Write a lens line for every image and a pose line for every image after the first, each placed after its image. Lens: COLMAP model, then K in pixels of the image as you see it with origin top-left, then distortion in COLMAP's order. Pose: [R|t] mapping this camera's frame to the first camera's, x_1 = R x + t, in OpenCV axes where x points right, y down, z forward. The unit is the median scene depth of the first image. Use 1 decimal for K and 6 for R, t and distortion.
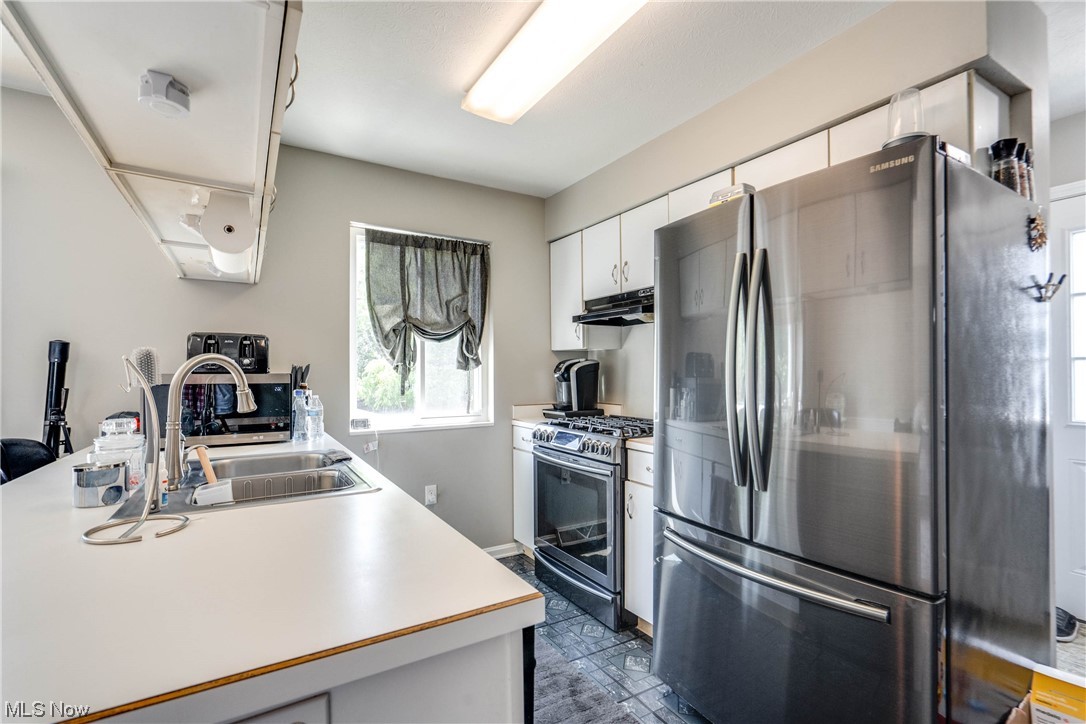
lens RADIAL K [[502.8, 0, 546.5], [0, 502.8, 366.9], [0, 0, 1]] dist [0.000248, 0.000335]
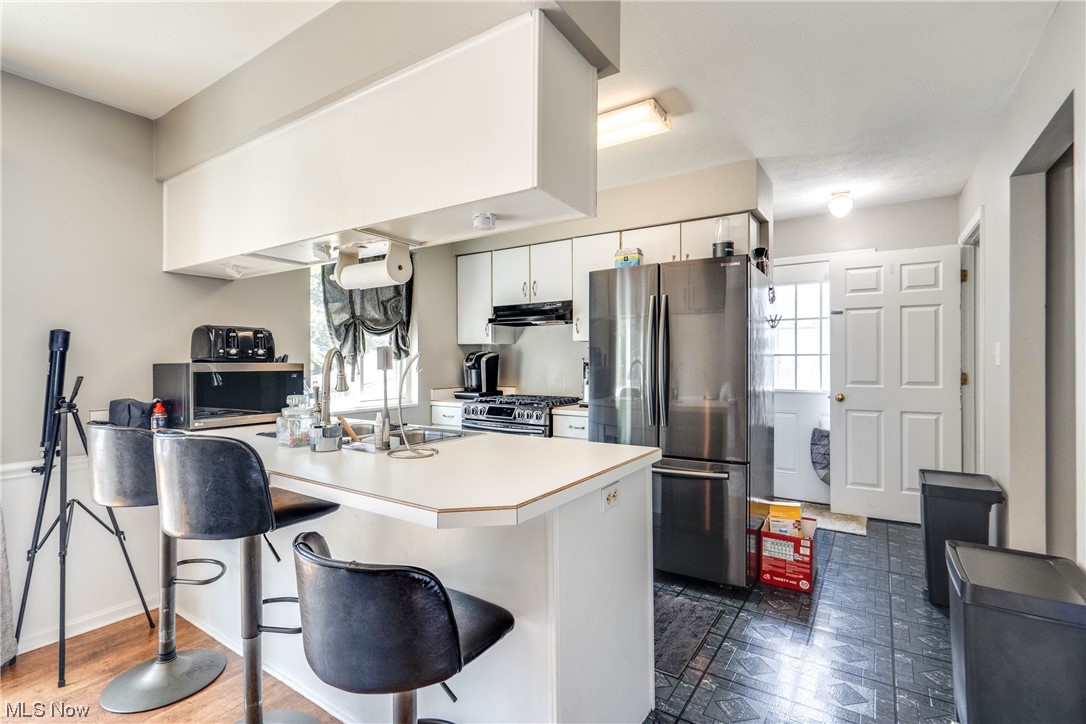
lens RADIAL K [[503.8, 0, 543.0], [0, 503.8, 362.0], [0, 0, 1]] dist [-0.000208, 0.000103]
pose [[0.906549, 0.001579, 0.422097, -0.365219], [-0.005845, 0.999944, 0.008814, -0.001344], [-0.422060, -0.010457, 0.906508, -0.234456]]
